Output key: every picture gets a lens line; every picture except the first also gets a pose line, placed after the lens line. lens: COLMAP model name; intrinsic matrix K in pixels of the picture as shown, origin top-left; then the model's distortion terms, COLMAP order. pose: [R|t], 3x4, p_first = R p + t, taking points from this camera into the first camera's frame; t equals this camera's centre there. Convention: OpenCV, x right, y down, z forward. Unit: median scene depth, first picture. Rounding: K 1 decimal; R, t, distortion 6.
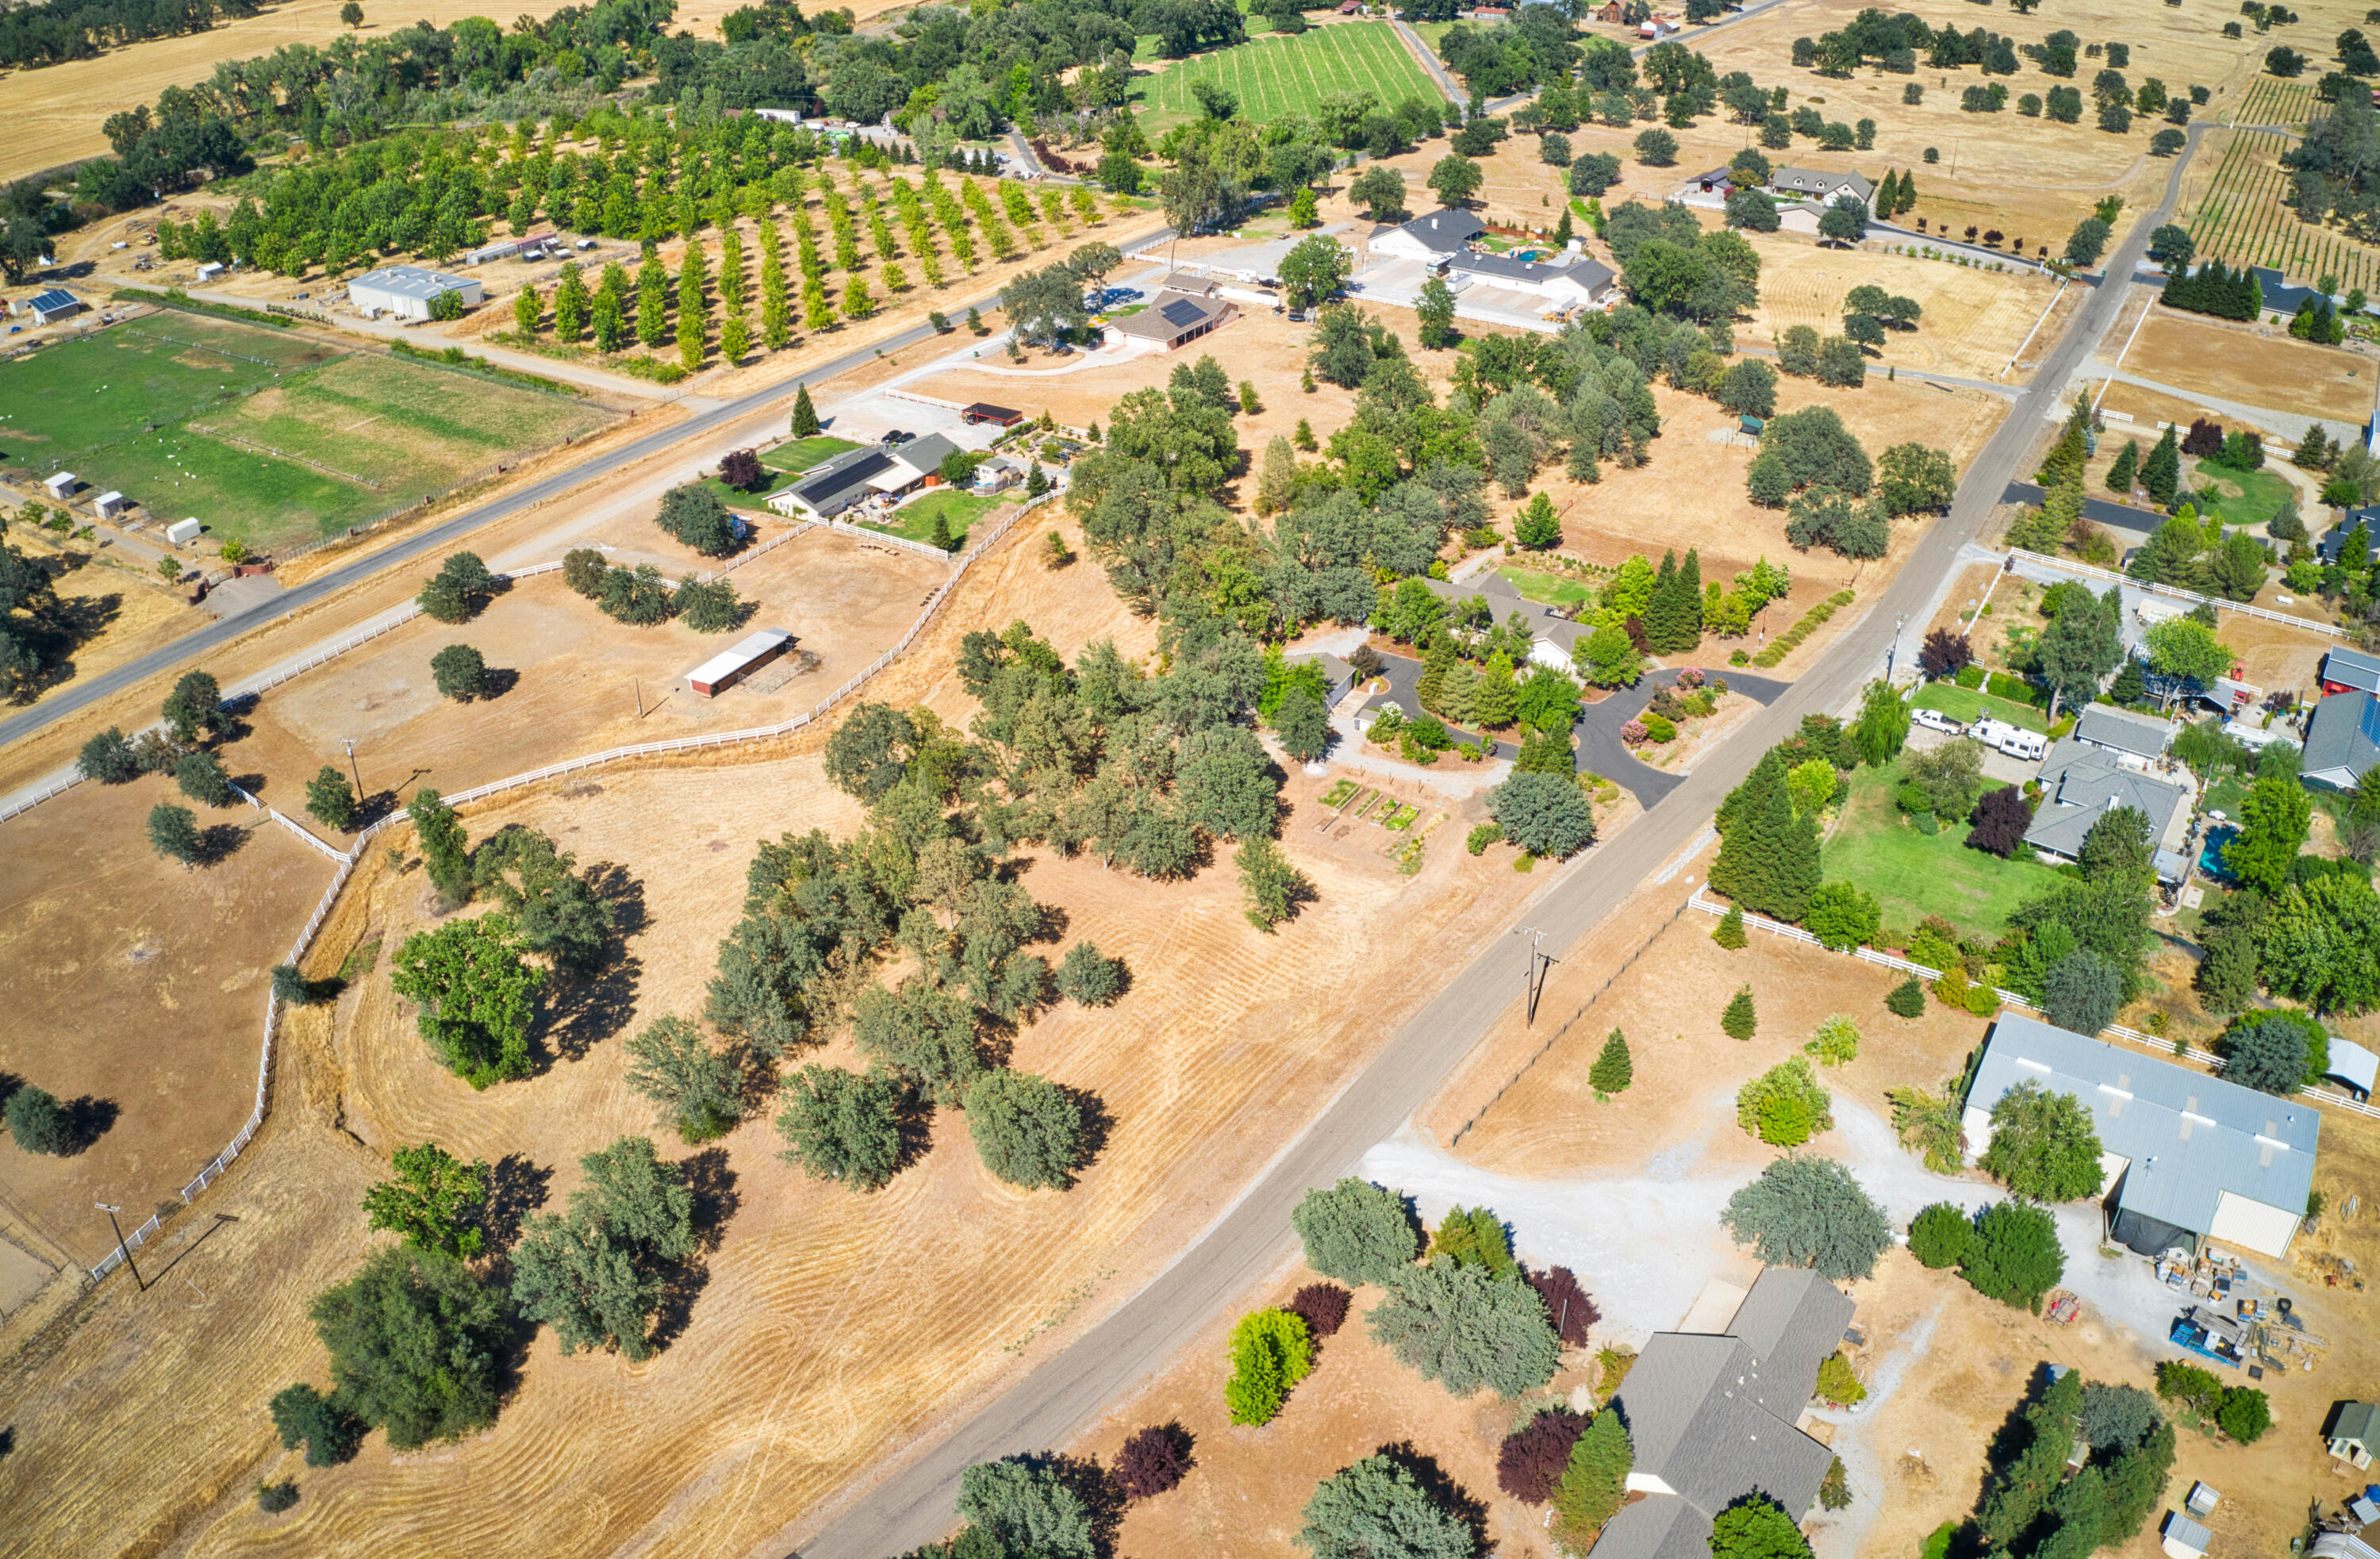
lens RADIAL K [[1891.1, 0, 1190.0], [0, 1891.1, 779.5], [0, 0, 1]] dist [-0.190249, 0.004884]
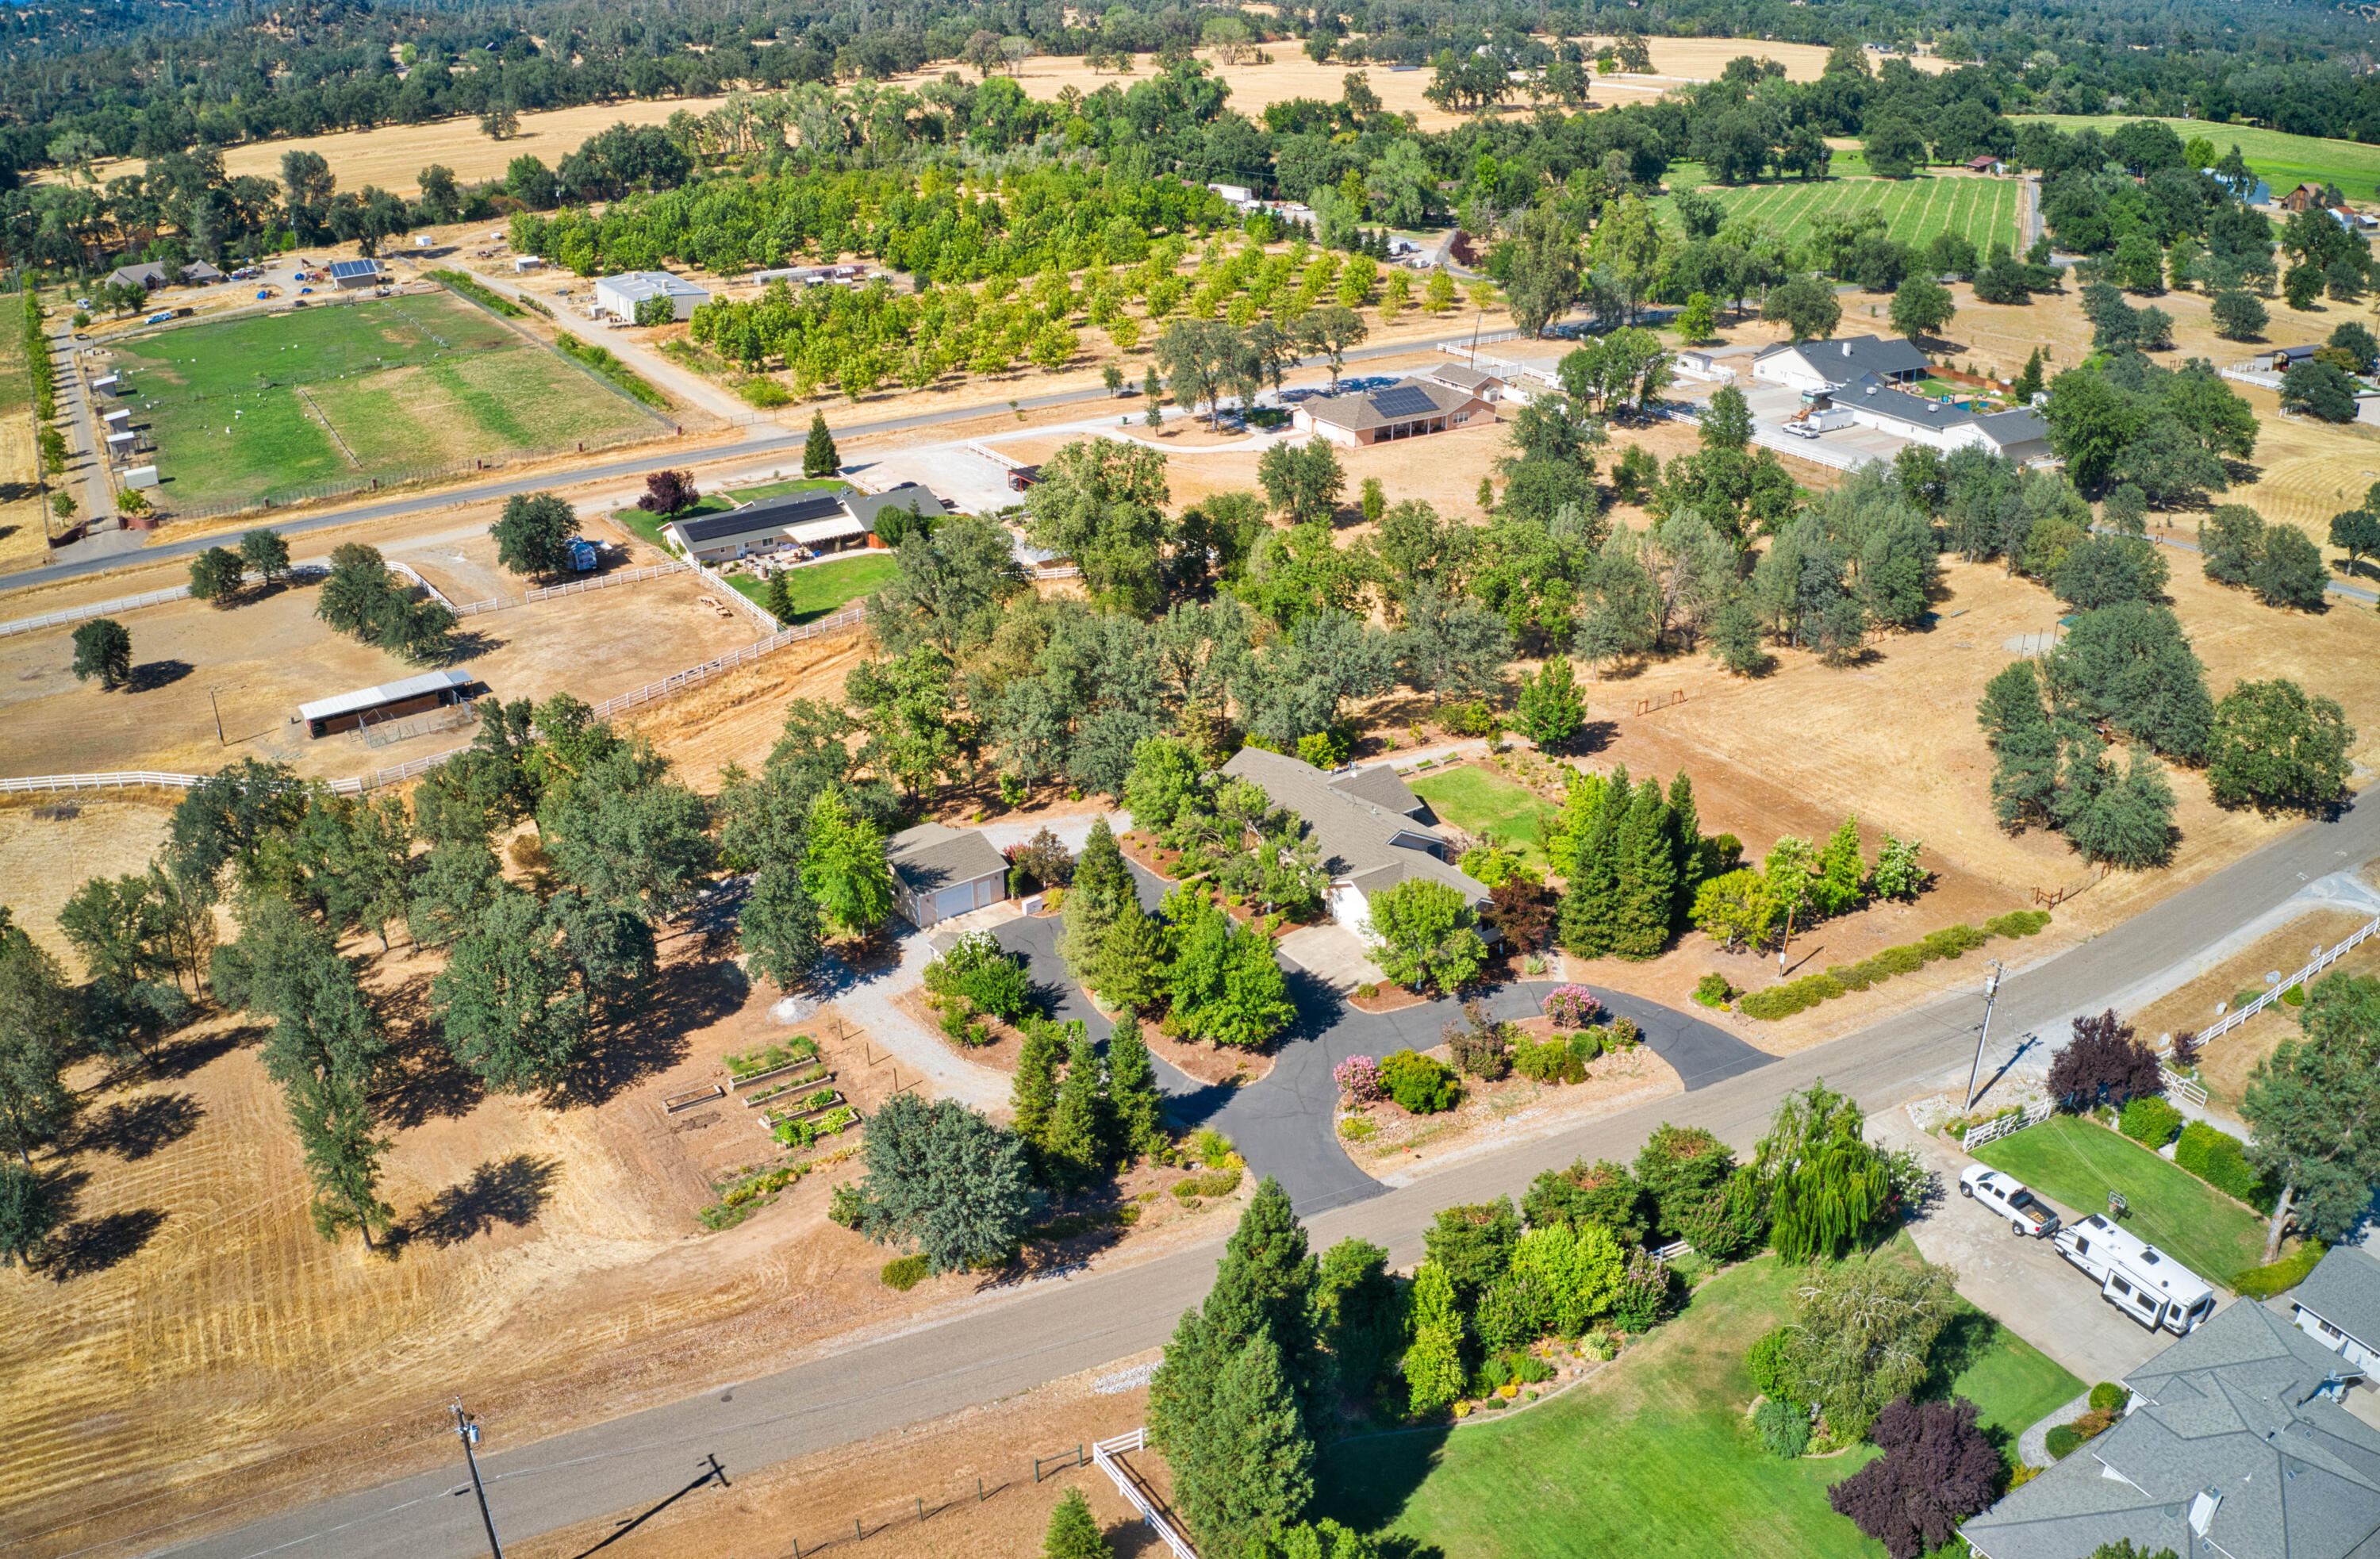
lens RADIAL K [[1877.9, 0, 1135.6], [0, 1877.9, 772.2], [0, 0, 1]] dist [-0.199028, 0.032897]
pose [[0.899991, 0.175522, -0.399009, 0.287071], [-0.213666, 0.975477, -0.052831, -0.052343], [0.379951, 0.132802, 0.915424, 0.373837]]
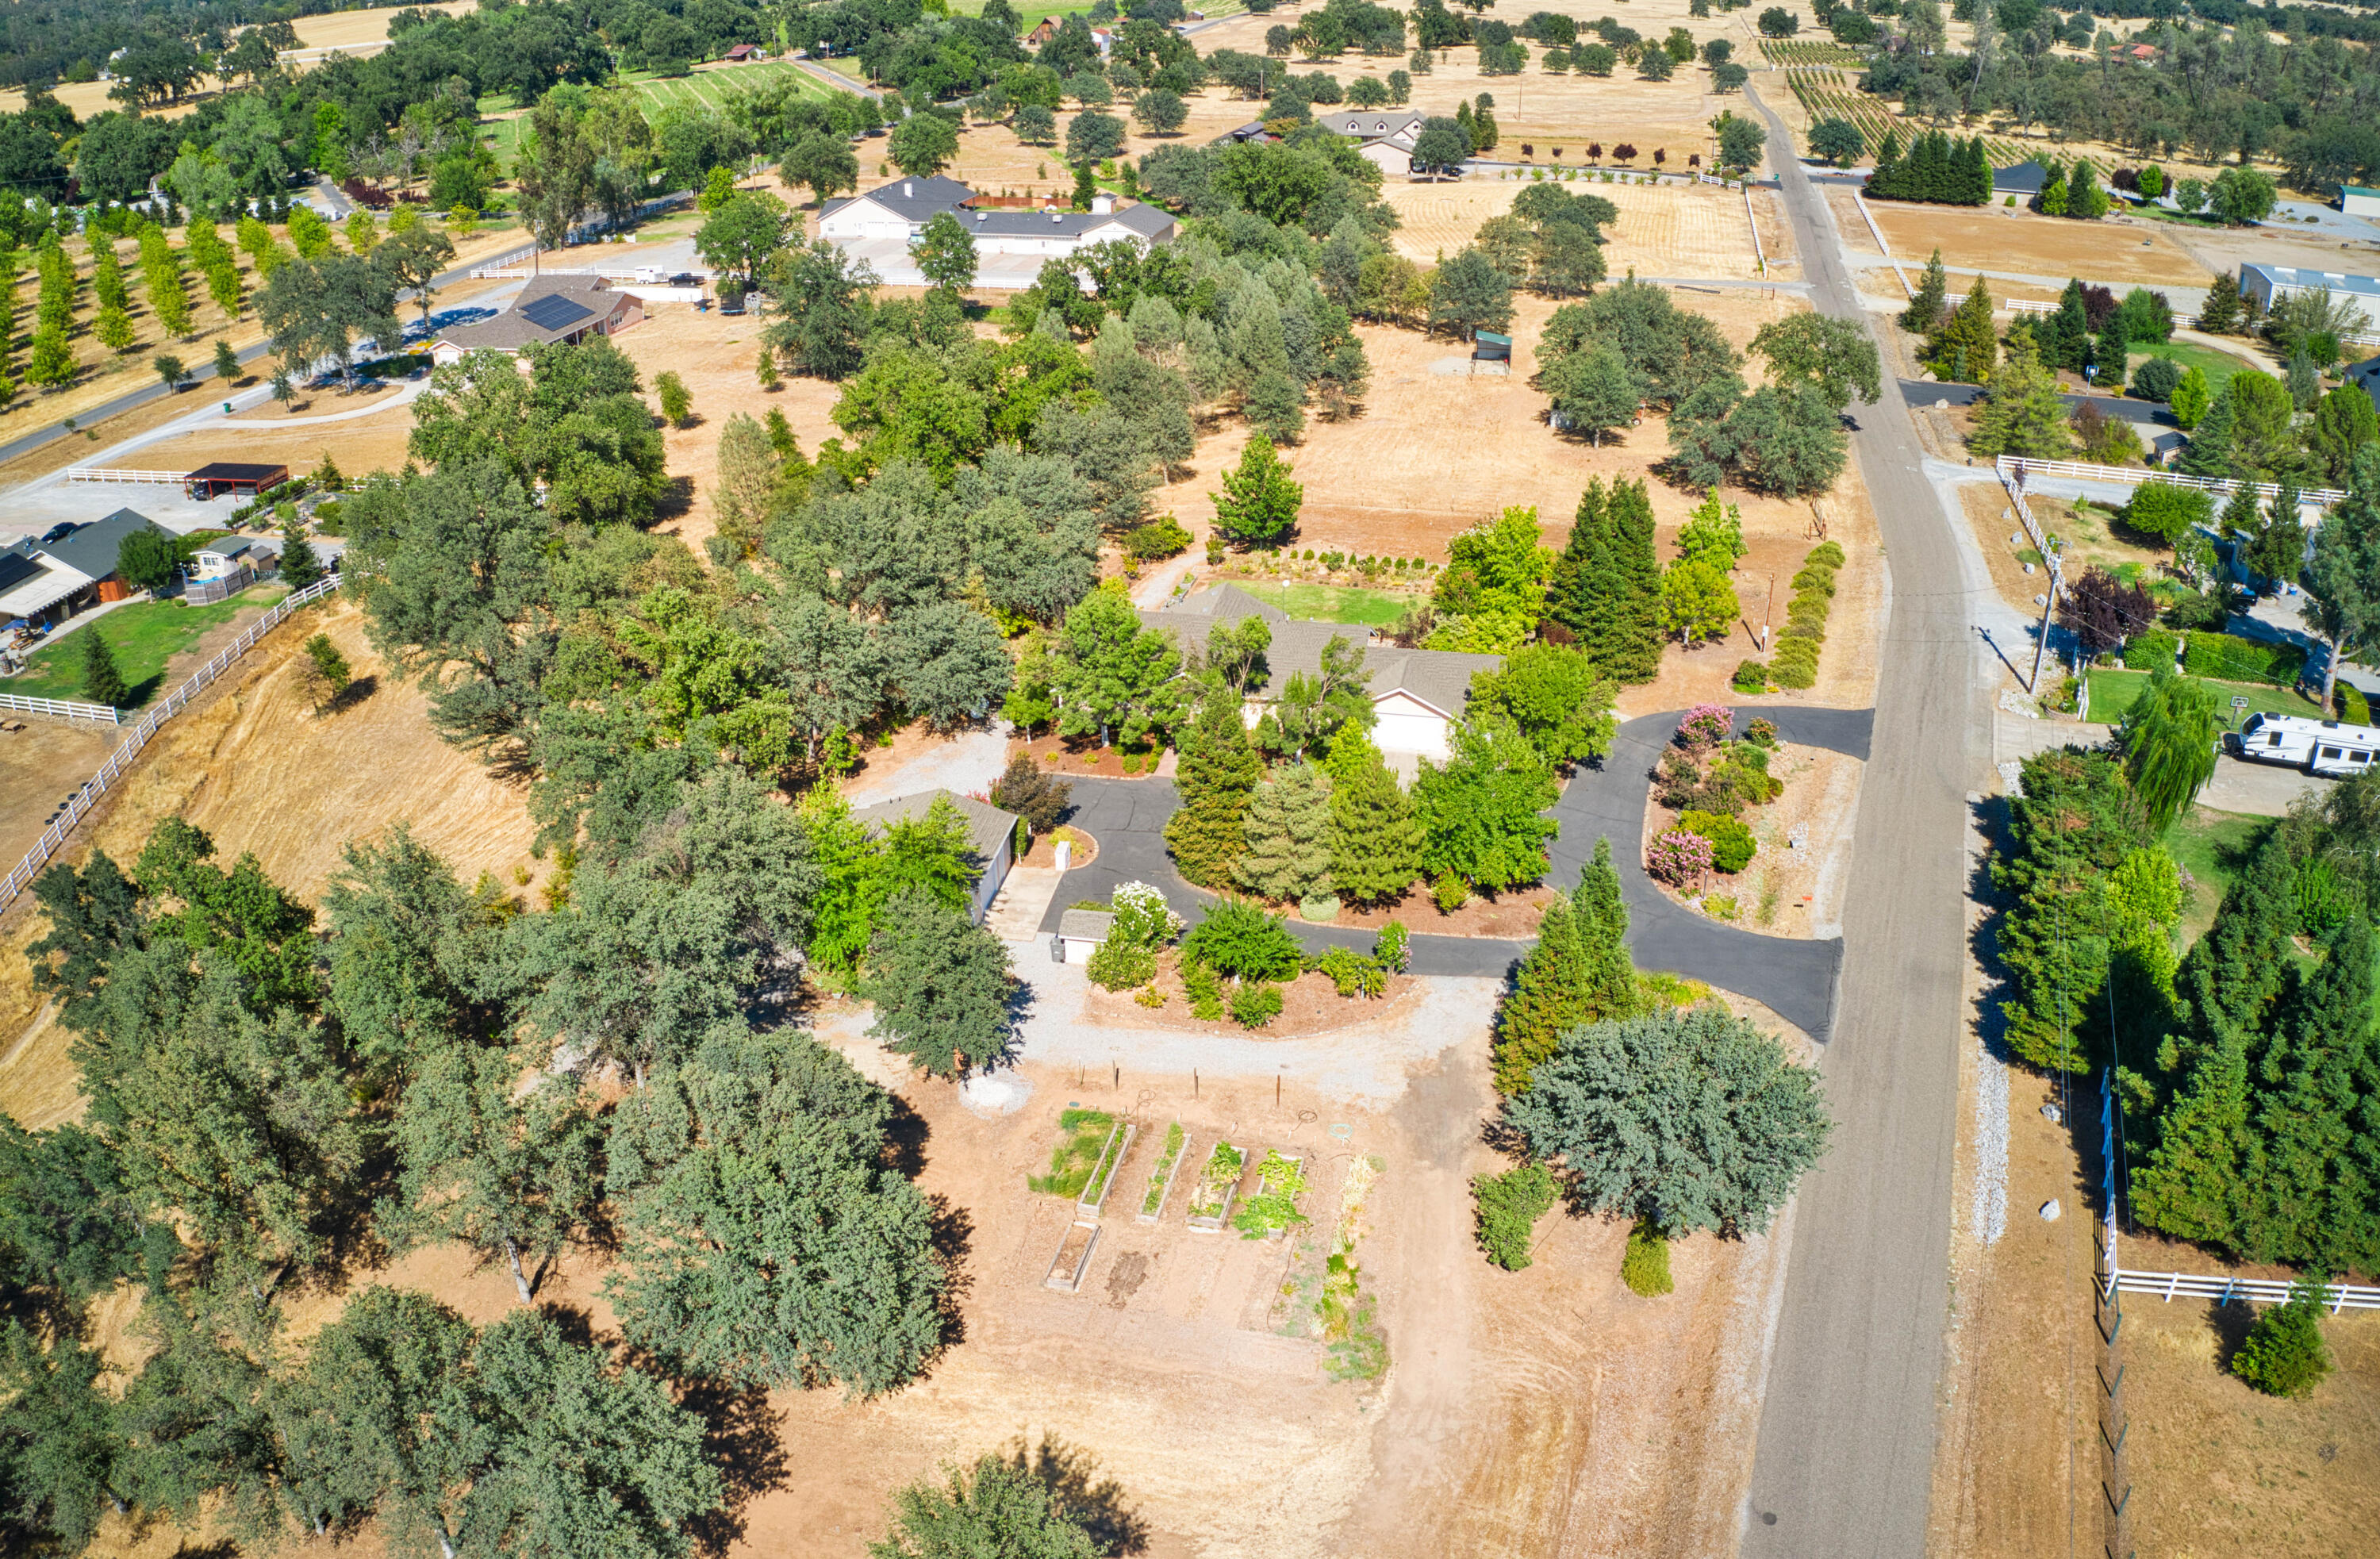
lens RADIAL K [[1891.1, 0, 1190.0], [0, 1891.1, 779.5], [0, 0, 1]] dist [-0.190249, 0.004884]
pose [[0.949258, -0.144517, 0.279328, 0.006096], [0.166373, 0.984468, -0.056056, -0.029291], [-0.266888, 0.099684, 0.958558, 0.466699]]
